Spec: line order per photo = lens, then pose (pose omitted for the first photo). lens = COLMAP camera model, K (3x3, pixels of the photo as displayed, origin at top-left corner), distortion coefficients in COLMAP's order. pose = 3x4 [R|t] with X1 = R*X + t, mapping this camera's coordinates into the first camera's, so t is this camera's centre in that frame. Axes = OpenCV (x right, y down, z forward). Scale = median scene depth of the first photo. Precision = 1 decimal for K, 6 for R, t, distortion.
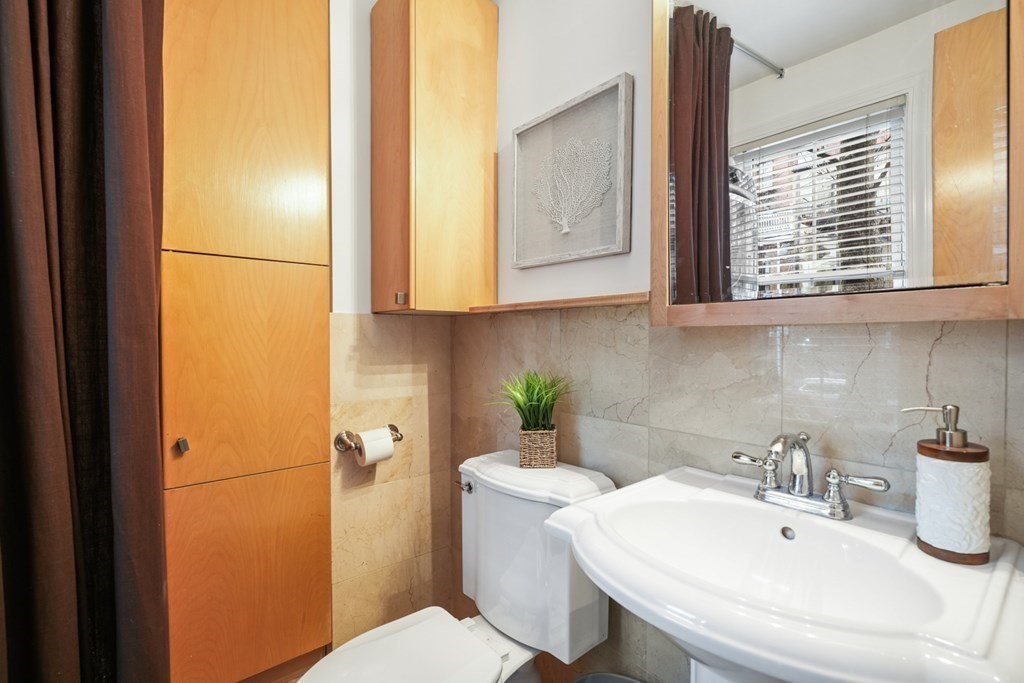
lens RADIAL K [[473.2, 0, 511.5], [0, 473.2, 344.0], [0, 0, 1]] dist [-0.001093, -0.000826]
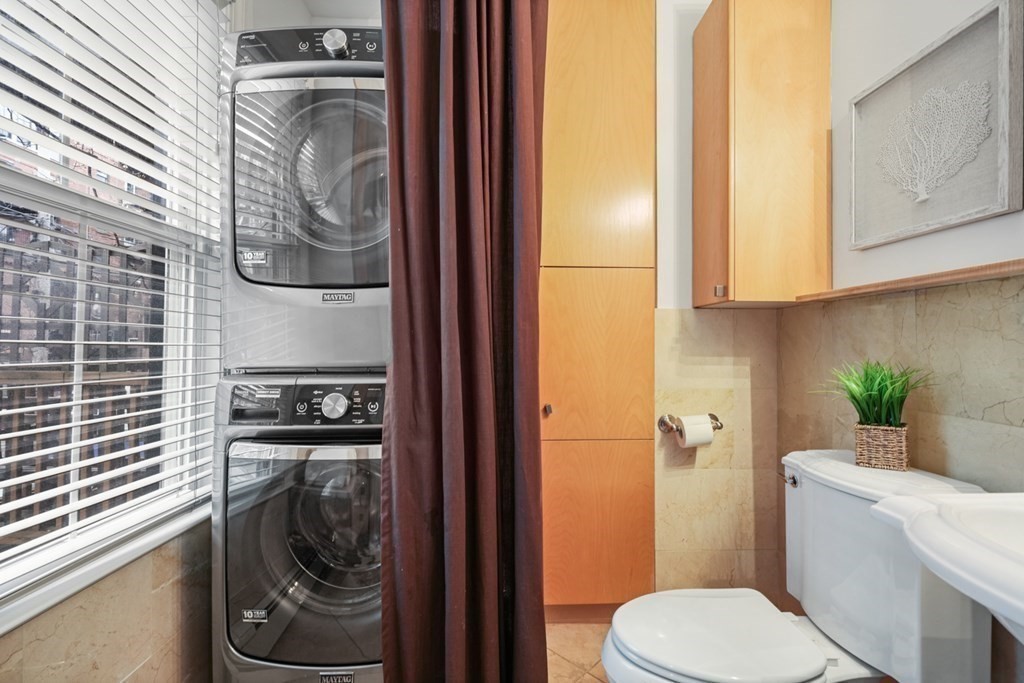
lens RADIAL K [[473.2, 0, 511.5], [0, 473.2, 344.0], [0, 0, 1]] dist [-0.001093, -0.000826]
pose [[0.786196, -0.000834, -0.617977, 0.054645], [-0.011738, 0.999799, -0.016281, 0.045404], [0.617866, 0.020054, 0.786028, -0.122116]]
